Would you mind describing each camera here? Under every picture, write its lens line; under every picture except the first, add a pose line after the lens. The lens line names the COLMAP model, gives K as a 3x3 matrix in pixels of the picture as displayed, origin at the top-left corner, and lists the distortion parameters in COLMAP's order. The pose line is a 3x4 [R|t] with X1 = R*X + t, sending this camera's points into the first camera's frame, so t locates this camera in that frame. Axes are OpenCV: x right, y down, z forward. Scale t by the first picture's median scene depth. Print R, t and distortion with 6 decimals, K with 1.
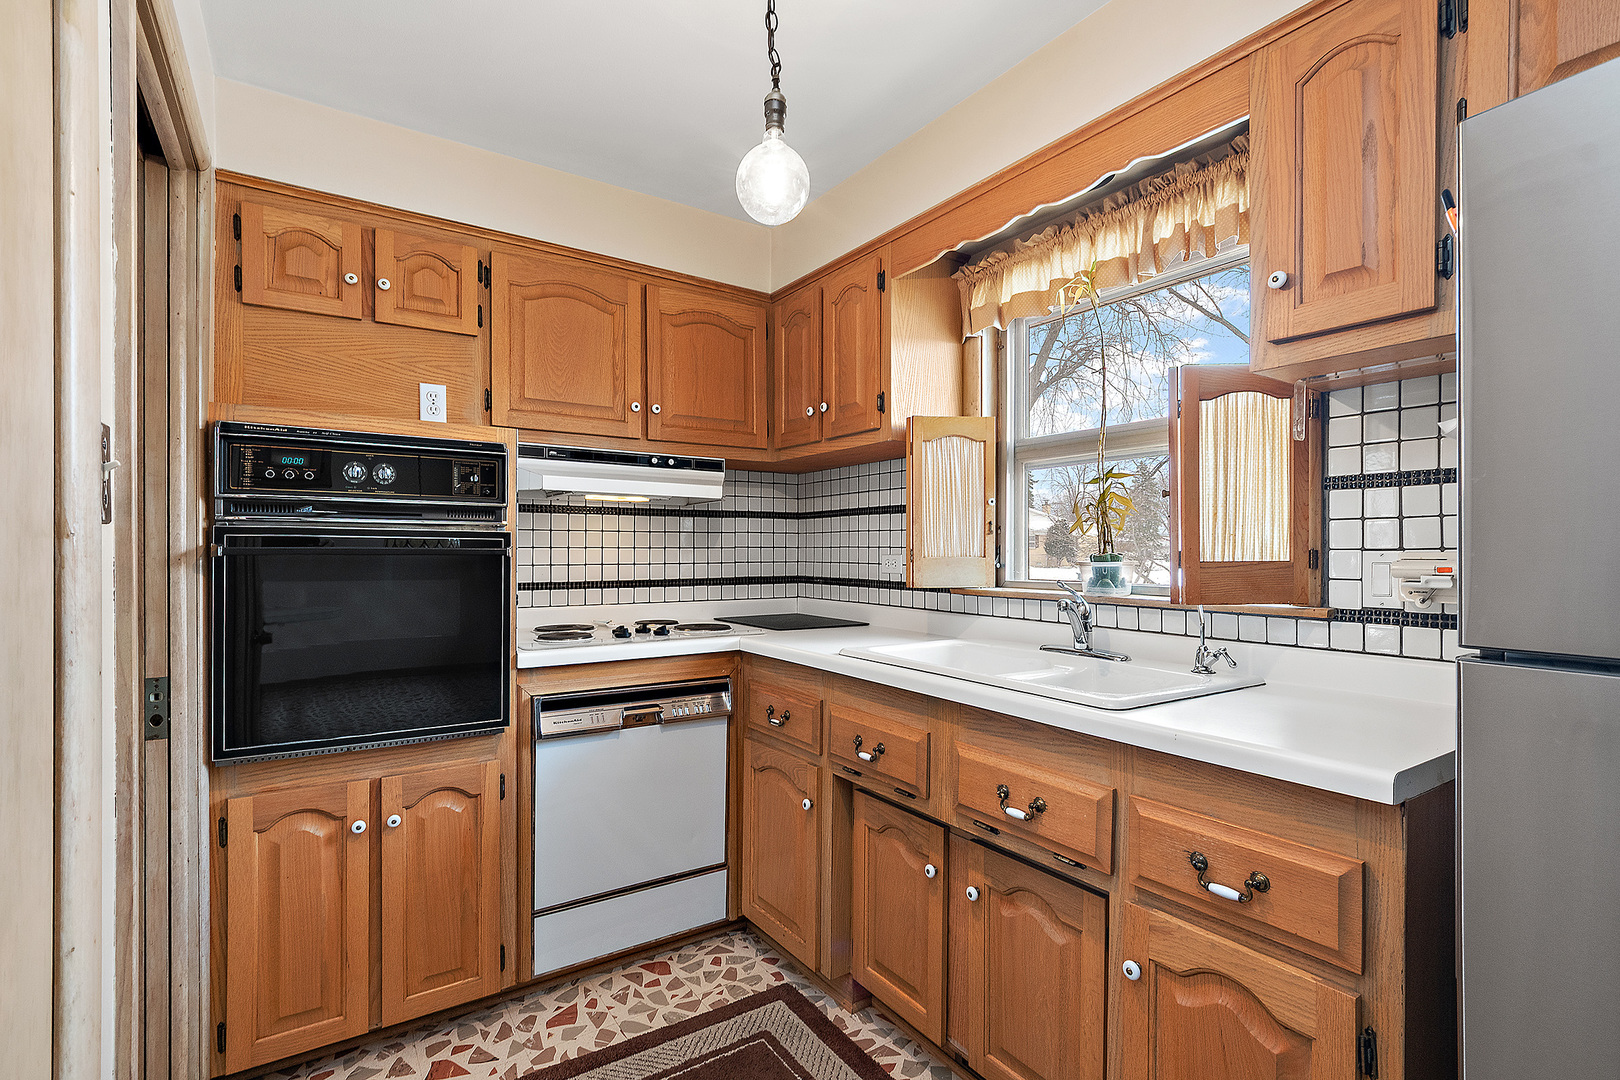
lens RADIAL K [[747.2, 0, 808.7], [0, 747.2, 552.0], [0, 0, 1]] dist [-0.004665, -0.001521]
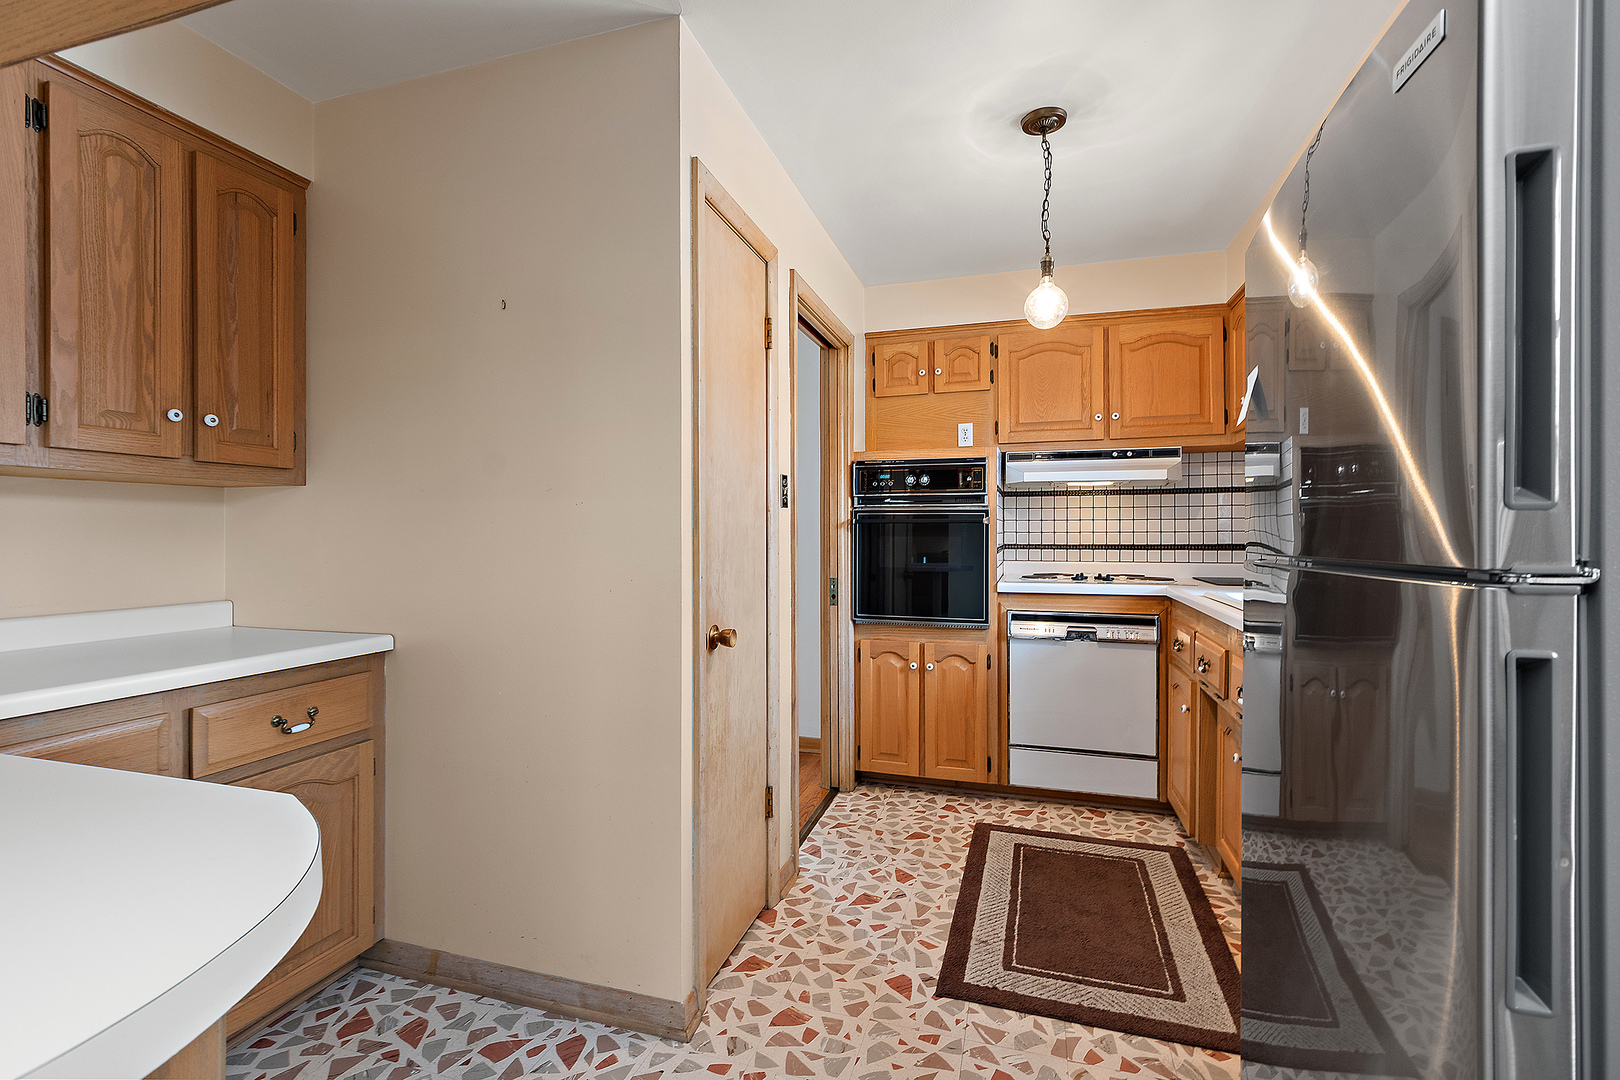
lens RADIAL K [[747.2, 0, 807.9], [0, 747.2, 536.9], [0, 0, 1]] dist [-0.004665, -0.001521]
pose [[0.626428, -0.002868, -0.779474, 0.618689], [0.002792, 0.999995, -0.001436, 0.034703], [0.779474, -0.001276, 0.626433, -0.351821]]
